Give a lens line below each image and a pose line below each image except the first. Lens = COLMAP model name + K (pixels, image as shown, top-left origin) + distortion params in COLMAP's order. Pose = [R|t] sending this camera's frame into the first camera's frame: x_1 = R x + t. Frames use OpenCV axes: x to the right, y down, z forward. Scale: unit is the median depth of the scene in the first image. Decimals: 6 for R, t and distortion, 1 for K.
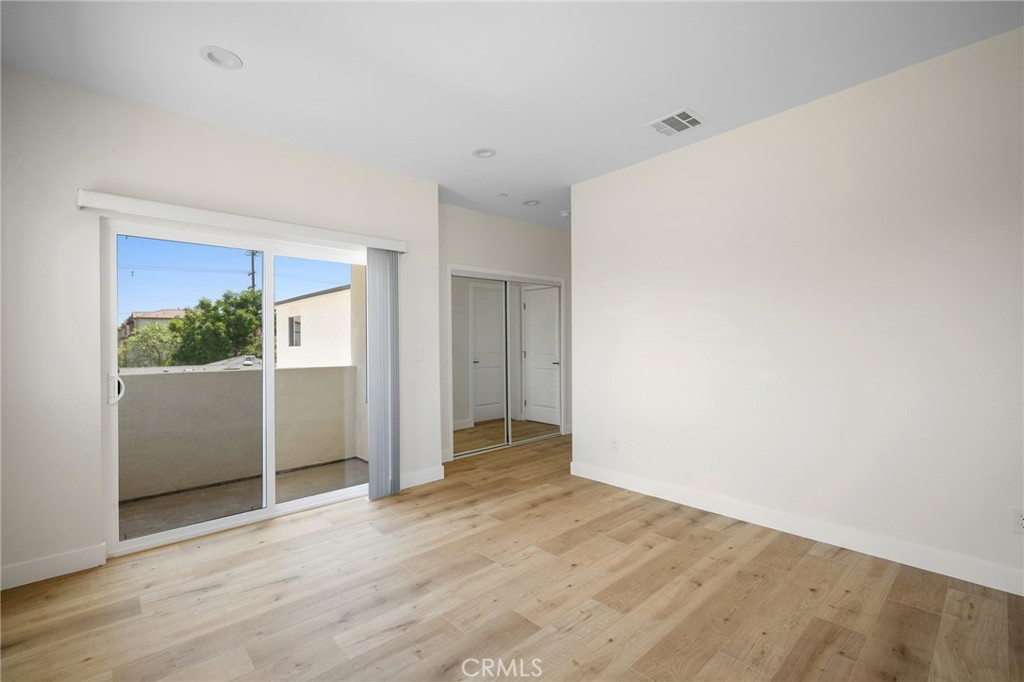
lens RADIAL K [[452.4, 0, 513.7], [0, 452.4, 341.2], [0, 0, 1]] dist [-0.000069, 0.000011]
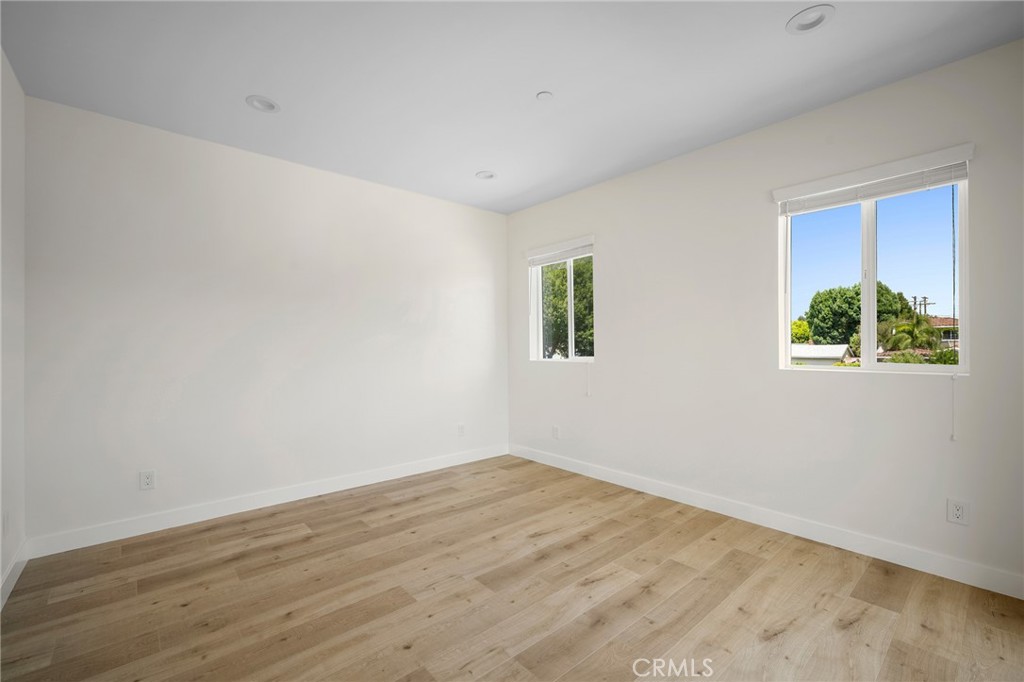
lens RADIAL K [[429.9, 0, 510.3], [0, 429.9, 344.2], [0, 0, 1]] dist [0.001940, 0.000077]
pose [[-0.999475, 0.015844, 0.028265, -0.071921], [0.015749, 0.999869, -0.003610, 0.006740], [-0.028318, -0.003163, -0.999594, 1.966091]]
